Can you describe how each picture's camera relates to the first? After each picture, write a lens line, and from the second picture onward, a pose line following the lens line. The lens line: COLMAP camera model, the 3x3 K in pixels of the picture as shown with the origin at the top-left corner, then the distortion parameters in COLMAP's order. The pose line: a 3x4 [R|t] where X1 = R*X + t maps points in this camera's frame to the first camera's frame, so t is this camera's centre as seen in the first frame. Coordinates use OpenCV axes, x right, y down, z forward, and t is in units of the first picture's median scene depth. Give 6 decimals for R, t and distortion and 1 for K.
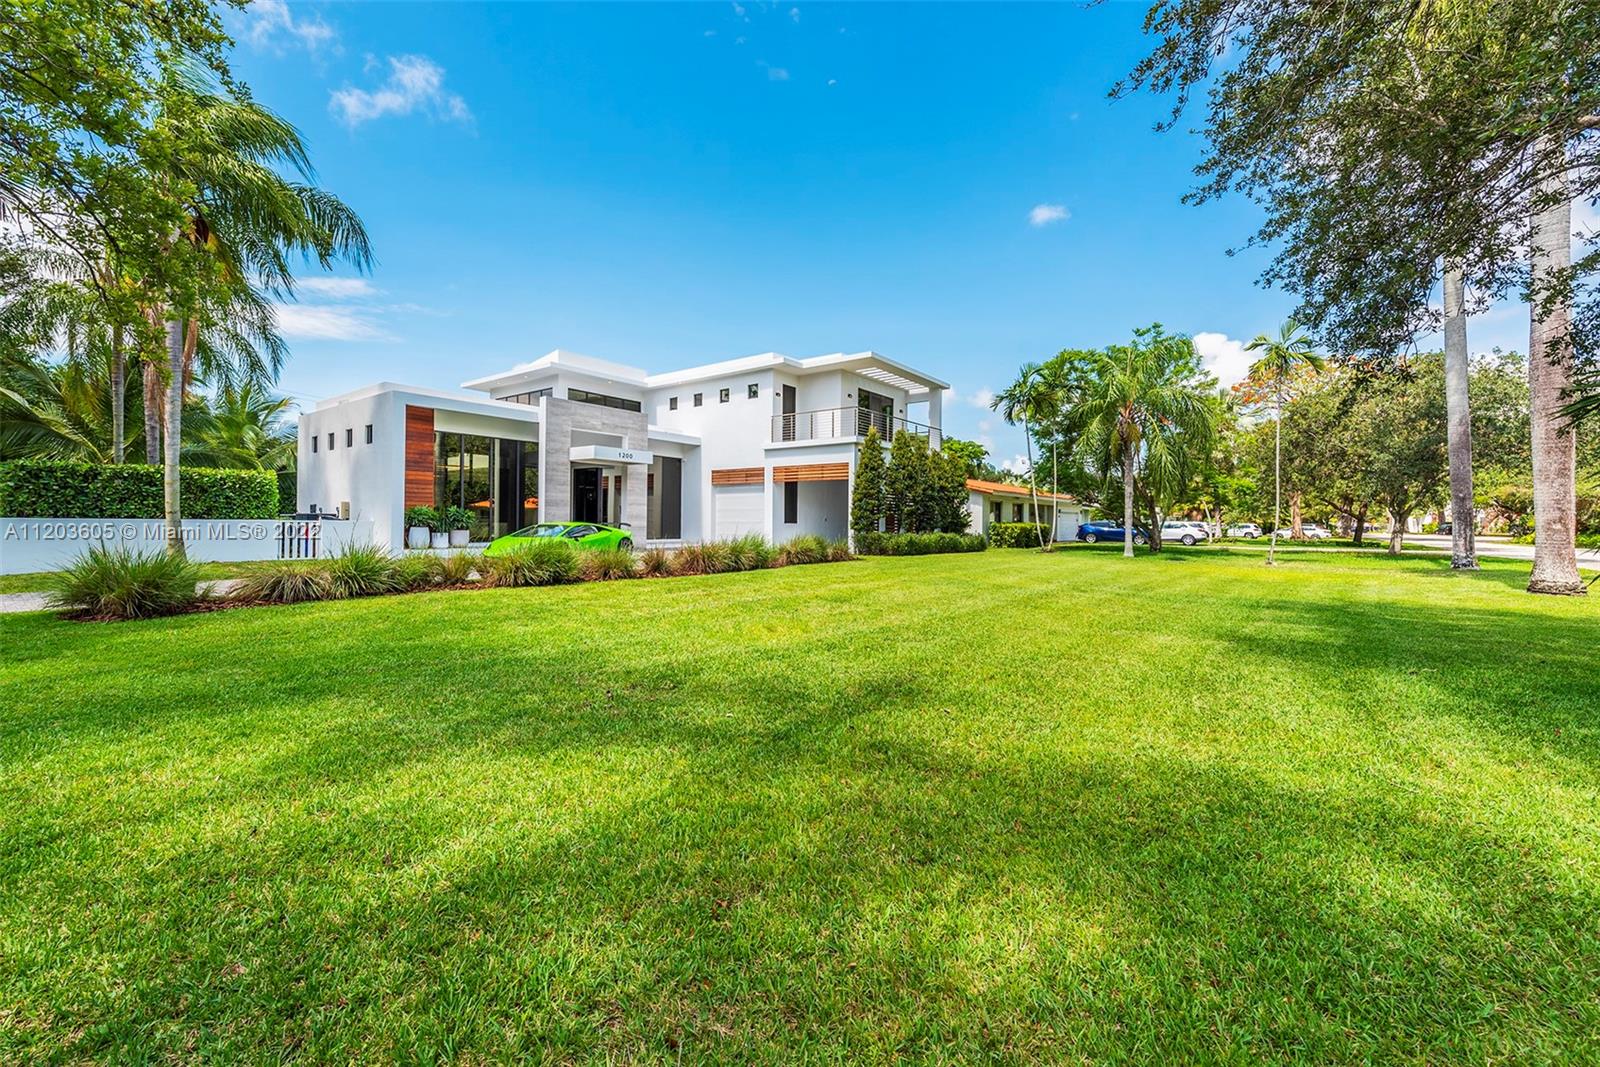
lens RADIAL K [[648.1, 0, 802.9], [0, 648.1, 524.9], [0, 0, 1]] dist [-0.000016, -0.000016]
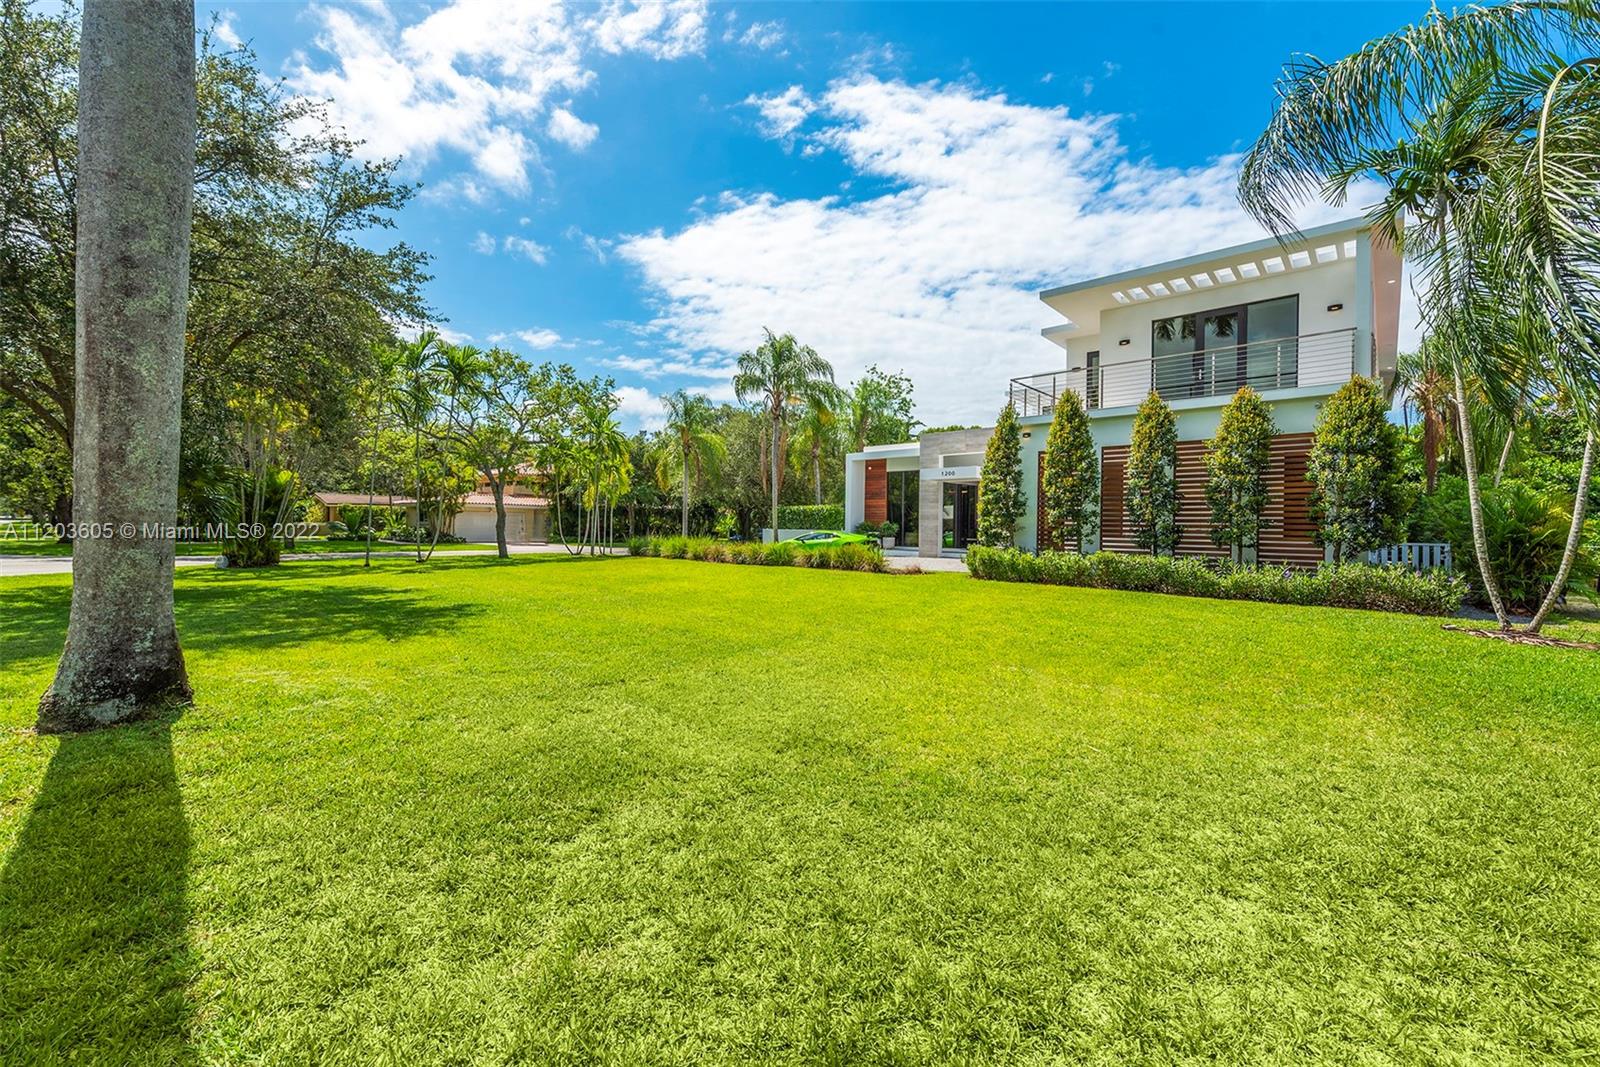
lens RADIAL K [[648.1, 0, 796.6], [0, 648.1, 522.5], [0, 0, 1]] dist [-0.000016, -0.000016]
pose [[-0.100635, -0.013421, -0.994833, 0.816417], [-0.015989, 0.999802, -0.011871, -0.003205], [0.994795, 0.014712, -0.100829, 0.788557]]
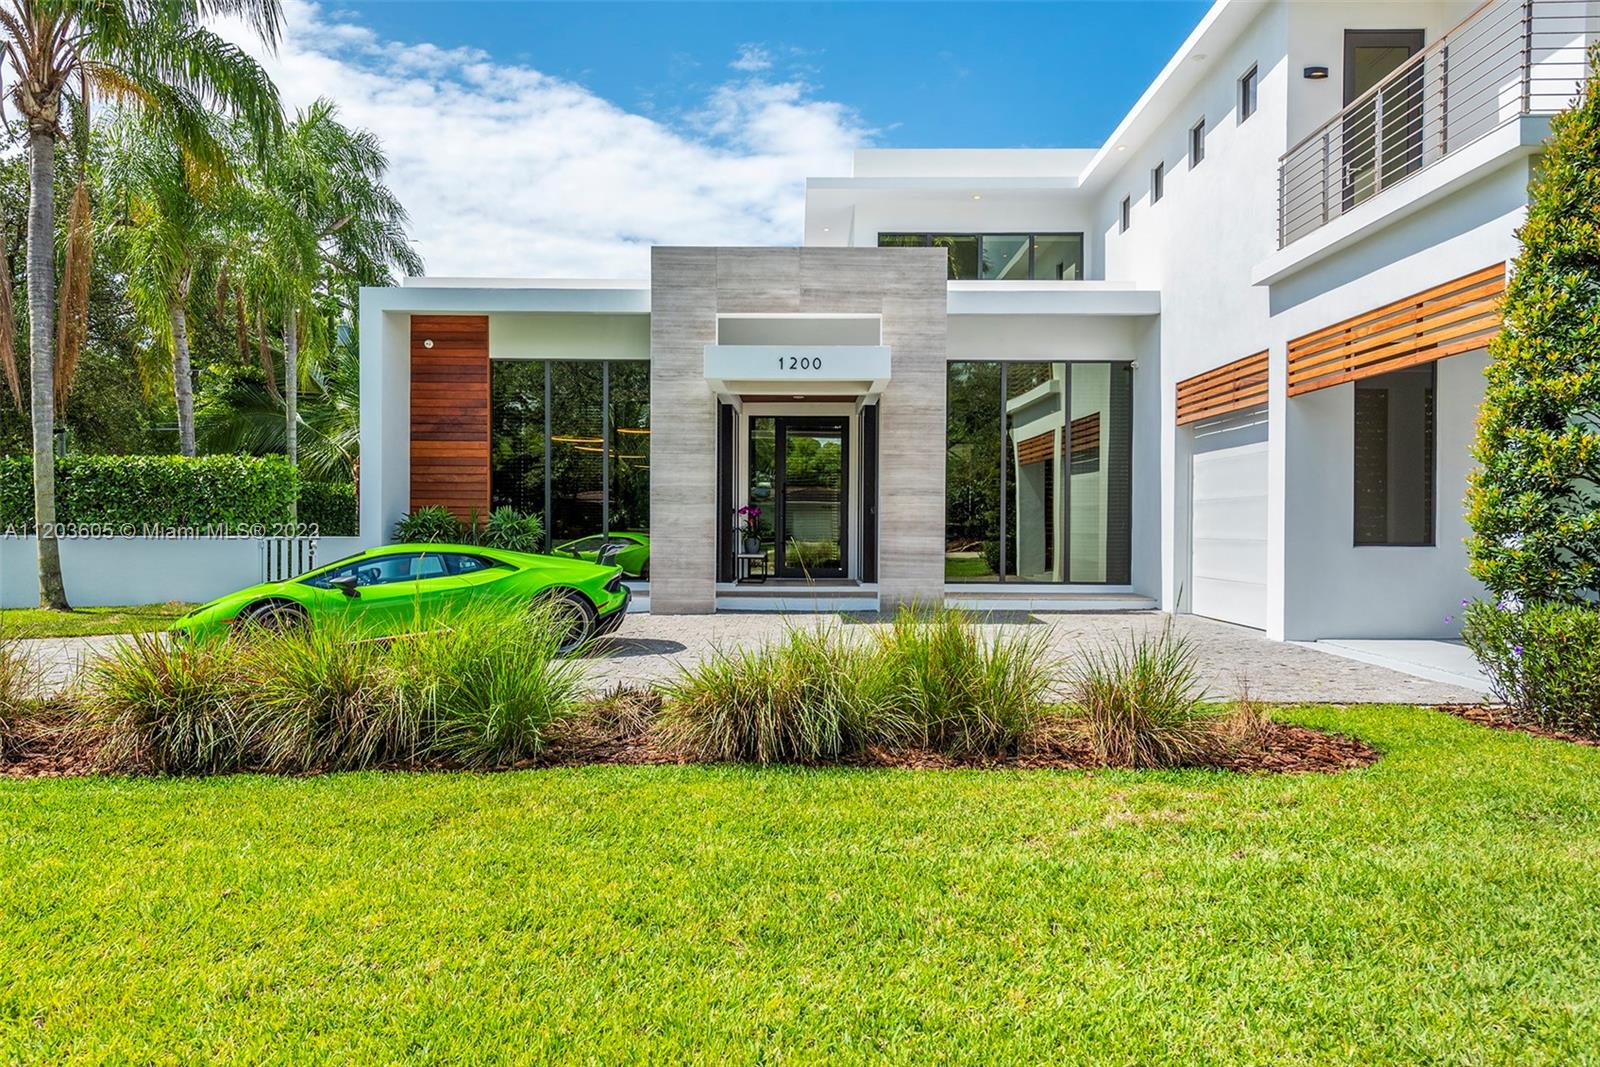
lens RADIAL K [[1083.7, 0, 795.3], [0, 1083.7, 530.5], [0, 0, 1]] dist [0.027368, -0.004472]
pose [[0.589781, 0.000940, -0.807563, 0.213932], [-0.002361, 0.999997, -0.000561, -0.008669], [0.807560, 0.002237, 0.589781, 0.575342]]
